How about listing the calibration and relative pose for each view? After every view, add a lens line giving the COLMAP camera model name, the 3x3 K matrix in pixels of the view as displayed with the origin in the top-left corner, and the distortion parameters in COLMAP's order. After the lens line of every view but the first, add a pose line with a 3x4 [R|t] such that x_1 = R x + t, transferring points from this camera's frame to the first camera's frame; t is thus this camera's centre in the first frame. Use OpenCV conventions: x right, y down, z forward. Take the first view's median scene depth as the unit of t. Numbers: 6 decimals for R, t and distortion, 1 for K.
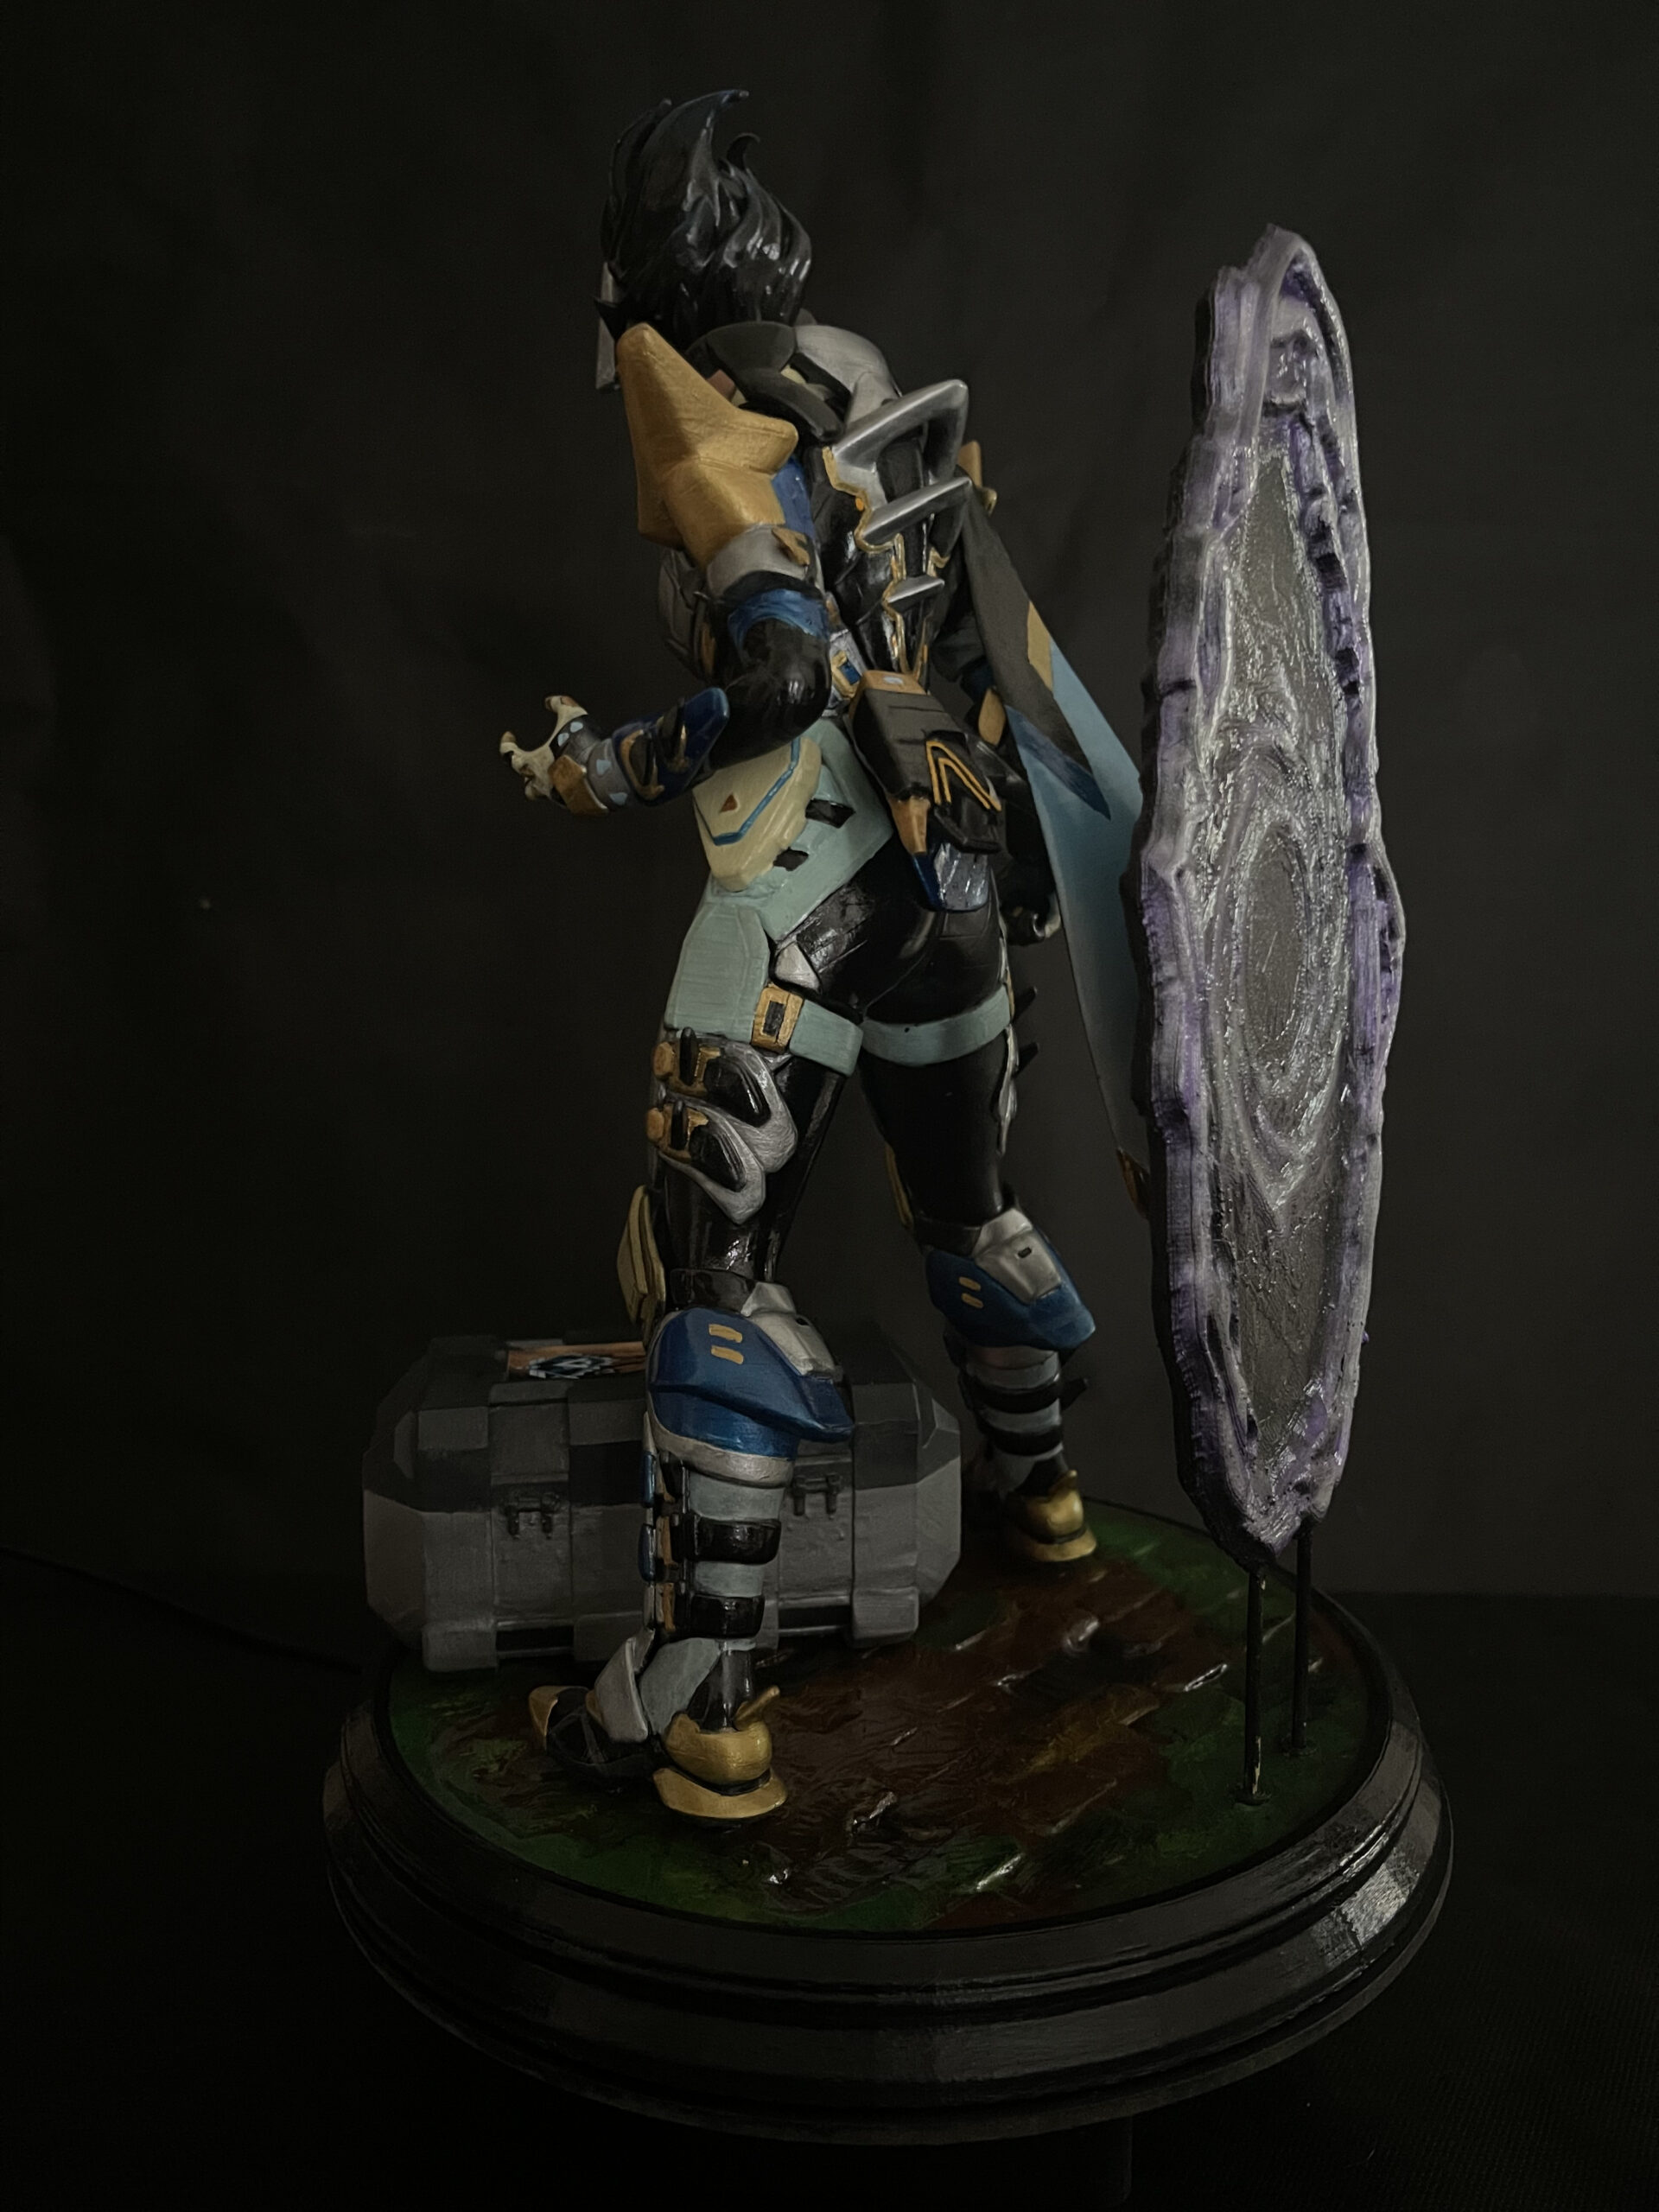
lens RADIAL K [[1771.9, 0, 829.5], [0, 1771.9, 1106.0], [0, 0, 1]] dist [-0.014449, -0.012366]
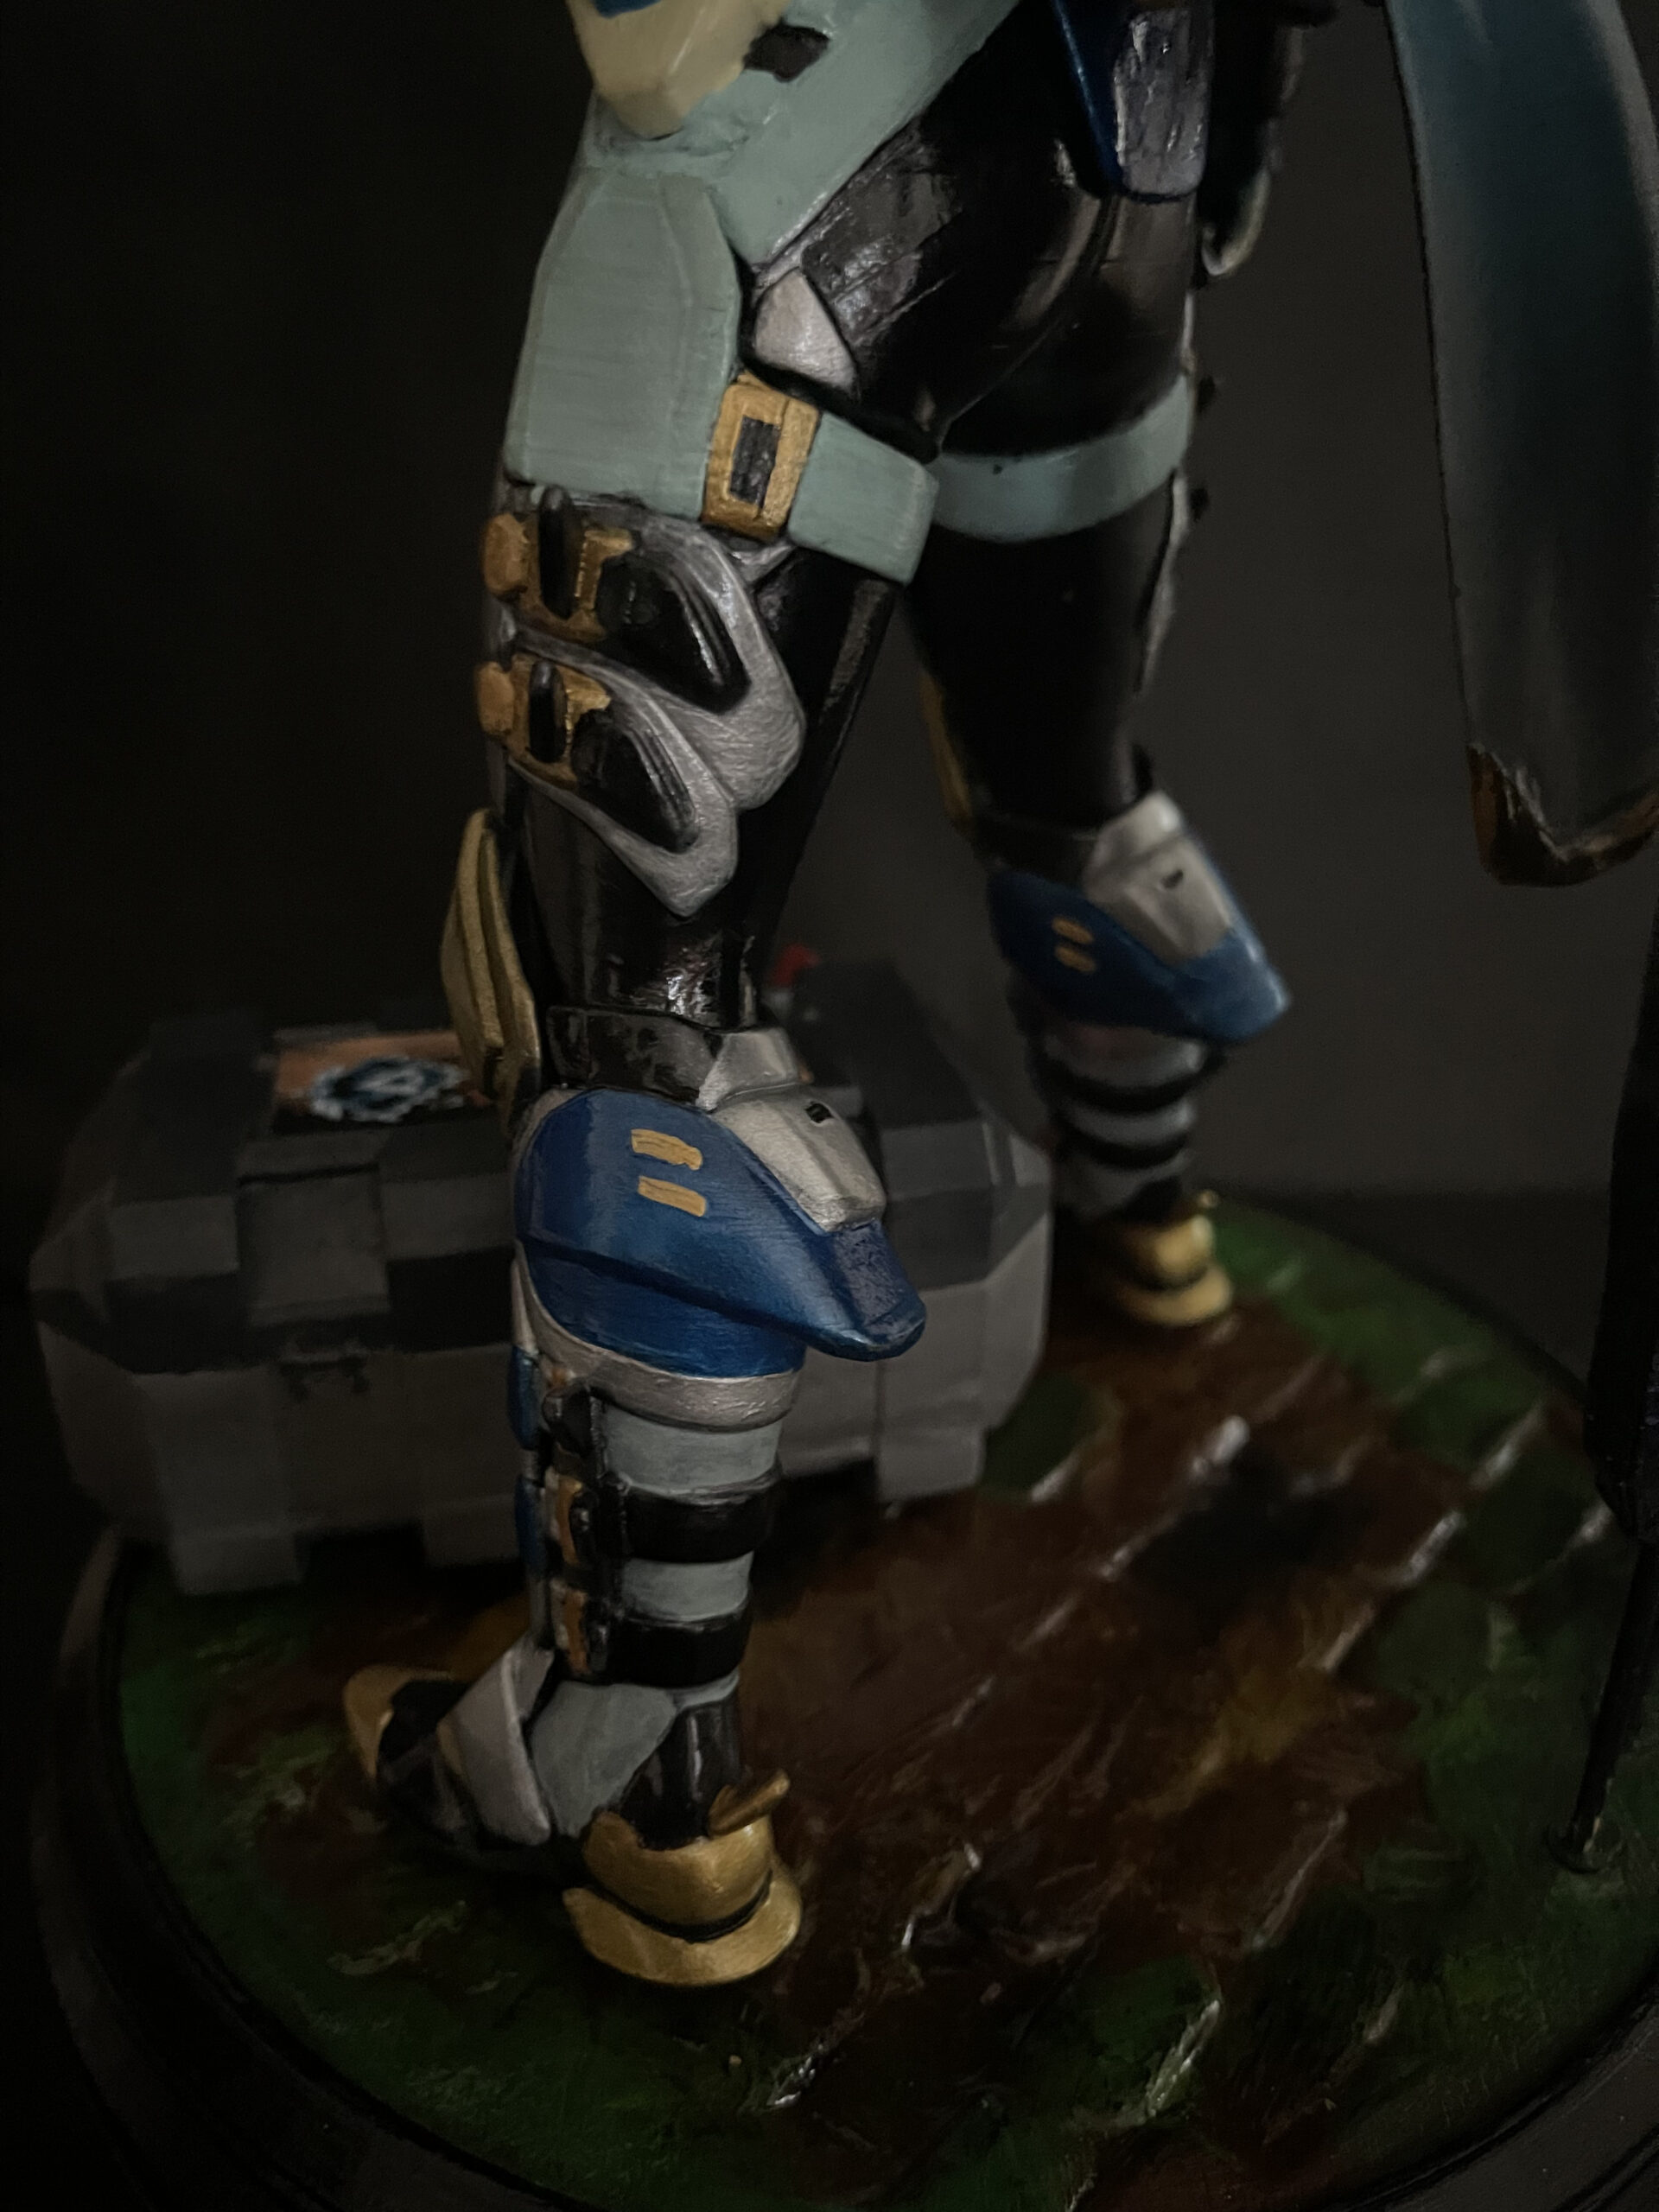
lens RADIAL K [[1771.9, 0, 829.5], [0, 1771.9, 1106.0], [0, 0, 1]] dist [-0.014449, -0.012366]
pose [[0.998560, -0.020793, 0.049461, -0.036740], [0.003825, 0.947096, 0.320927, -0.037895], [-0.053517, -0.320276, 0.945811, 0.530438]]
